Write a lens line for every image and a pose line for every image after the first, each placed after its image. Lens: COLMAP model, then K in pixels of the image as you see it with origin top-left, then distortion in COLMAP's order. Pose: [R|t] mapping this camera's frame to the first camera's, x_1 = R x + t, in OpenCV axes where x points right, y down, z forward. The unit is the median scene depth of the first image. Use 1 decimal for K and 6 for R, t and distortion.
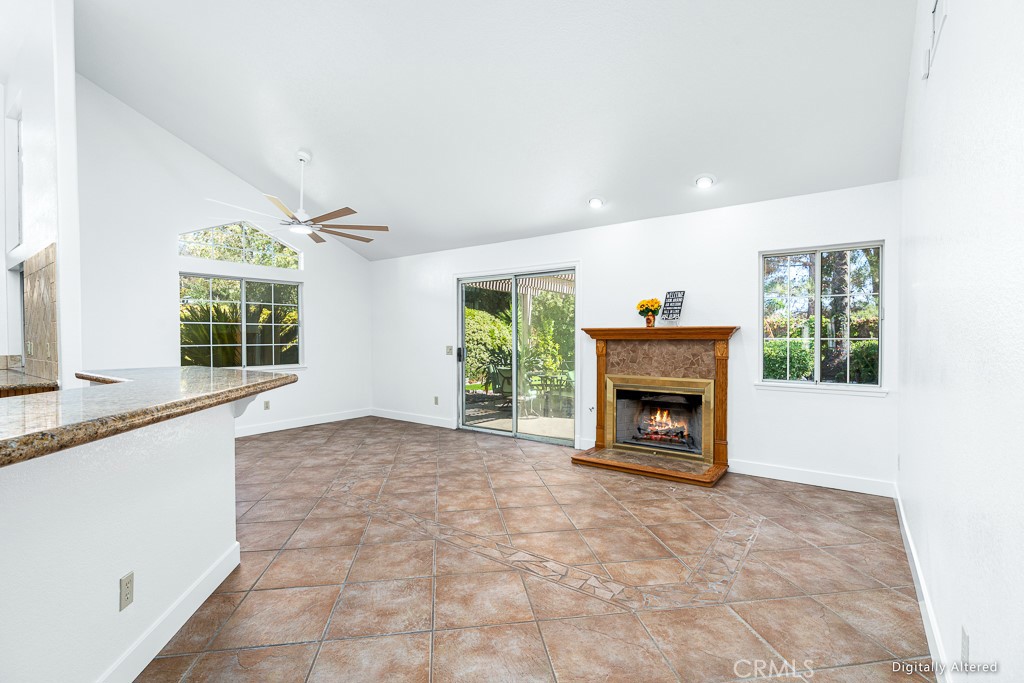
lens RADIAL K [[463.0, 0, 513.4], [0, 463.0, 345.6], [0, 0, 1]] dist [-0.008763, 0.002671]
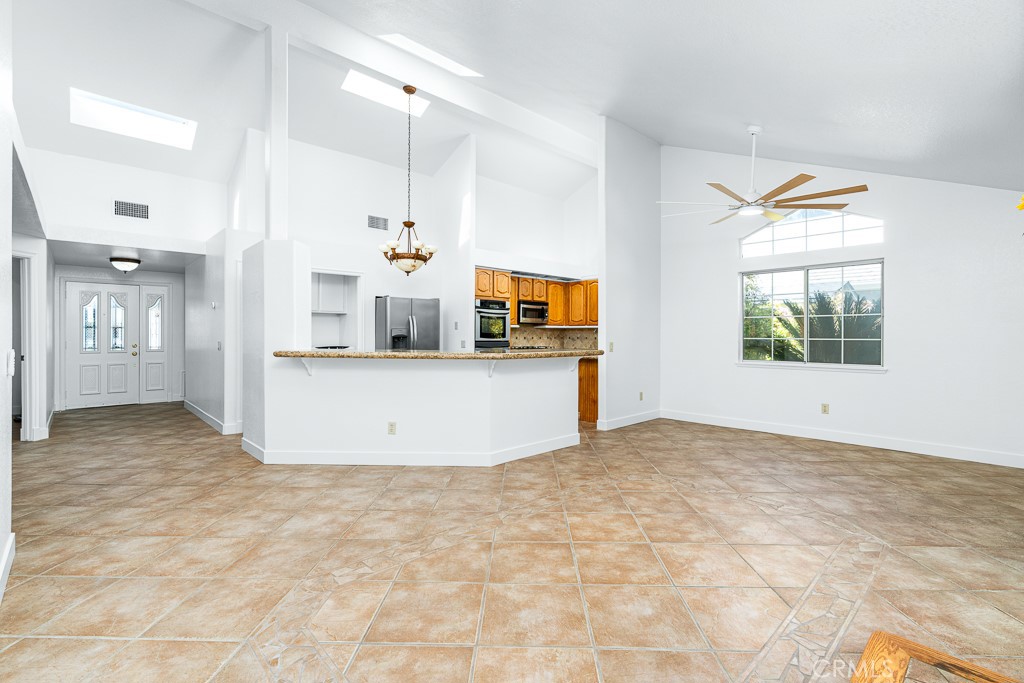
lens RADIAL K [[463.0, 0, 513.3], [0, 463.0, 334.6], [0, 0, 1]] dist [-0.008763, 0.002671]
pose [[-0.178379, 0.002315, -0.983959, 0.818032], [-0.020631, 0.999769, 0.006092, -0.007224], [0.983746, 0.021387, -0.178290, 1.108107]]
